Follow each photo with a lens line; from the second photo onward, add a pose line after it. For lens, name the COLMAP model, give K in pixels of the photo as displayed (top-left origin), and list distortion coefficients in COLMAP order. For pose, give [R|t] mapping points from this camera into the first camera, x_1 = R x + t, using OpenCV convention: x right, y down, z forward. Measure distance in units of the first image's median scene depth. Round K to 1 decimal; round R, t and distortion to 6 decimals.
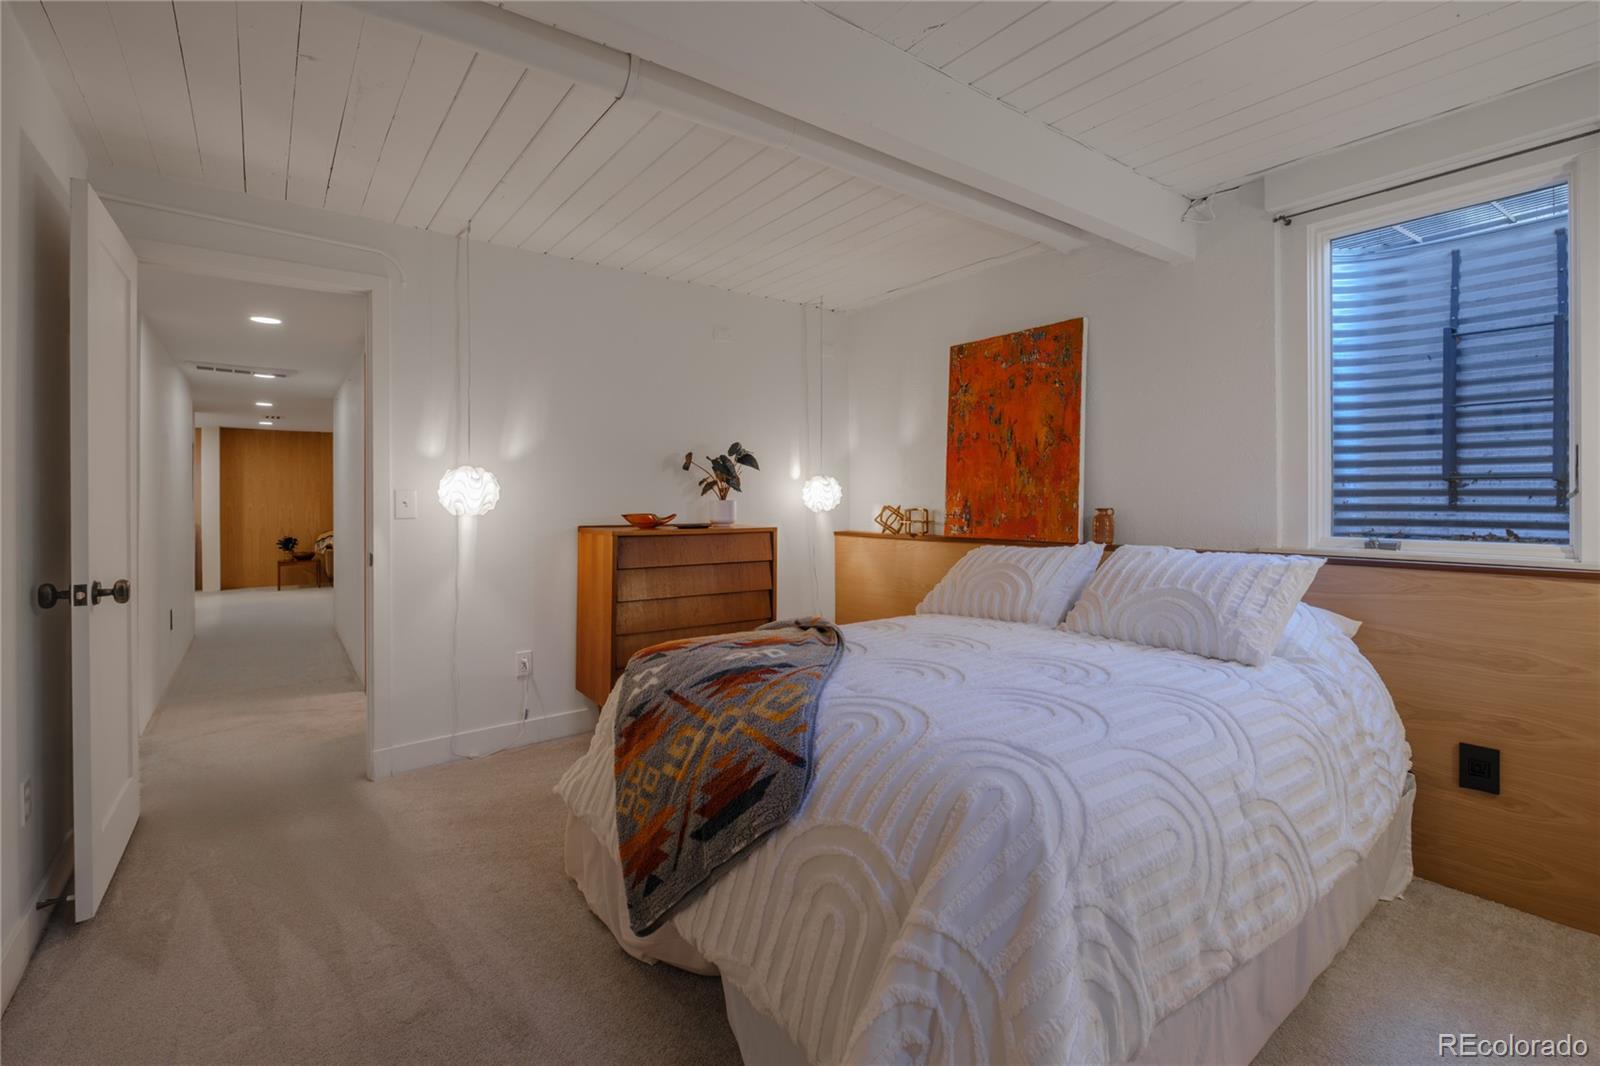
lens RADIAL K [[699.3, 0, 787.6], [0, 699.3, 502.8], [0, 0, 1]] dist [-0.006379, 0.000655]
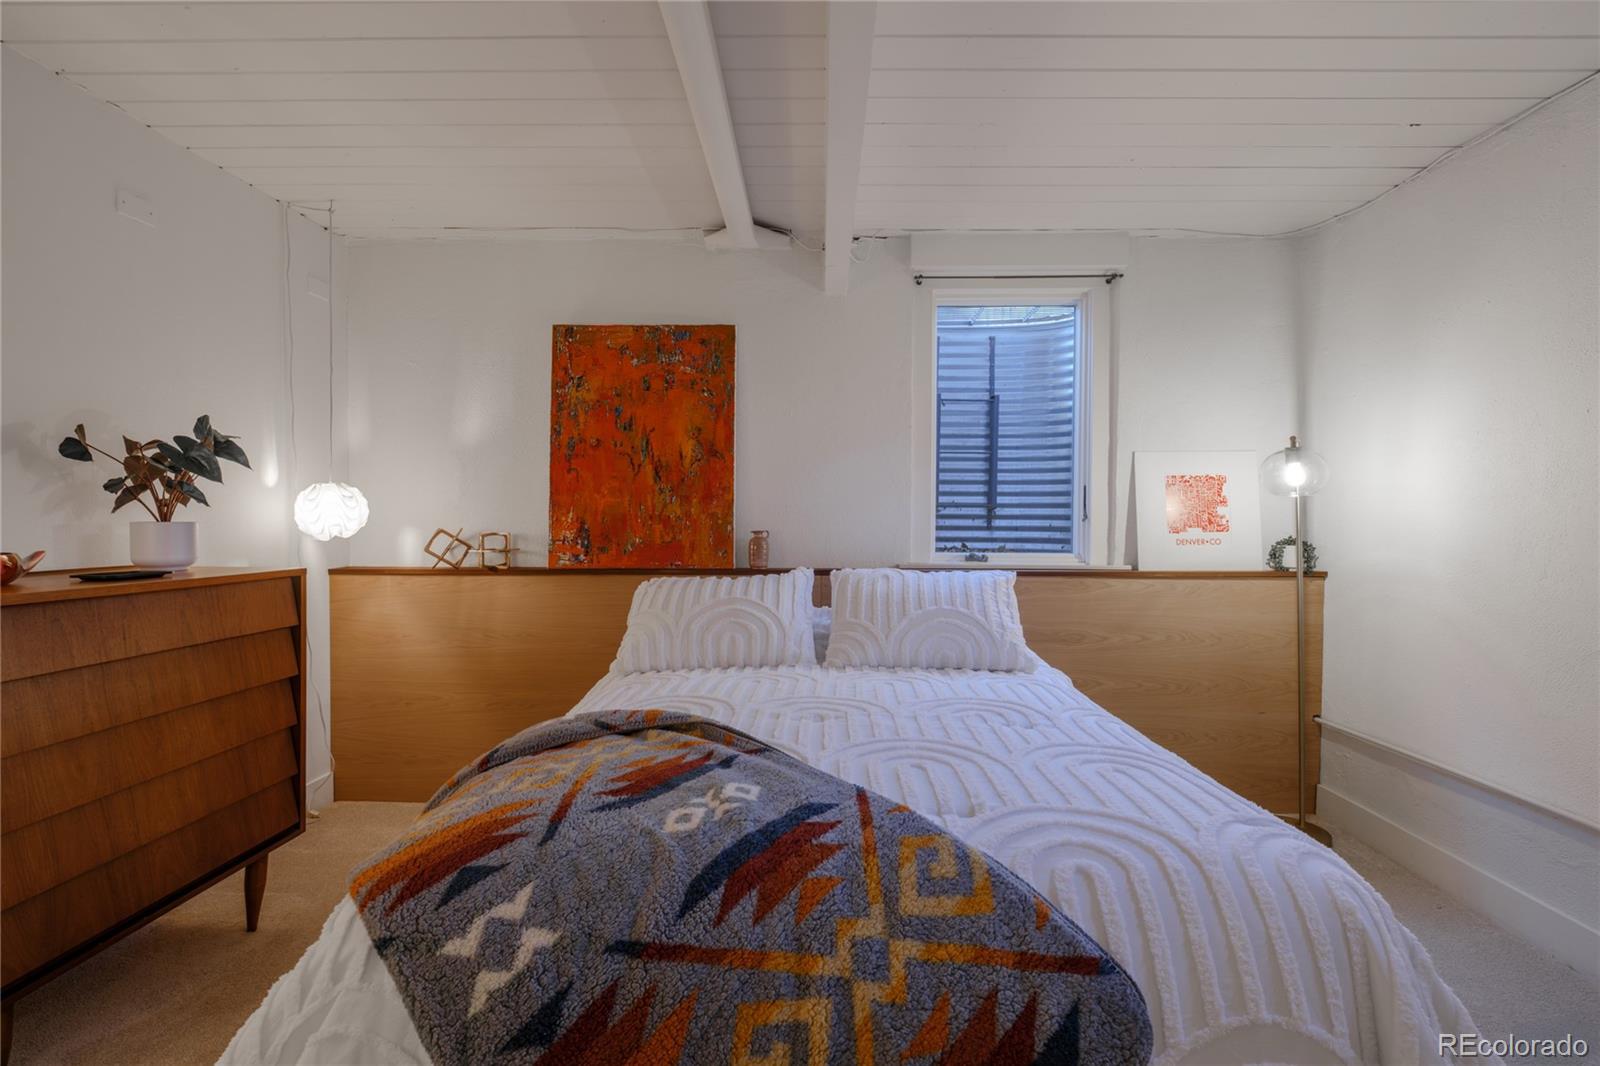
lens RADIAL K [[699.3, 0, 802.3], [0, 699.3, 530.1], [0, 0, 1]] dist [-0.006379, 0.000655]
pose [[0.608593, -0.009814, 0.793422, -0.245412], [0.000485, 0.999928, 0.011997, -0.003923], [-0.793483, -0.006916, 0.608554, 0.338507]]
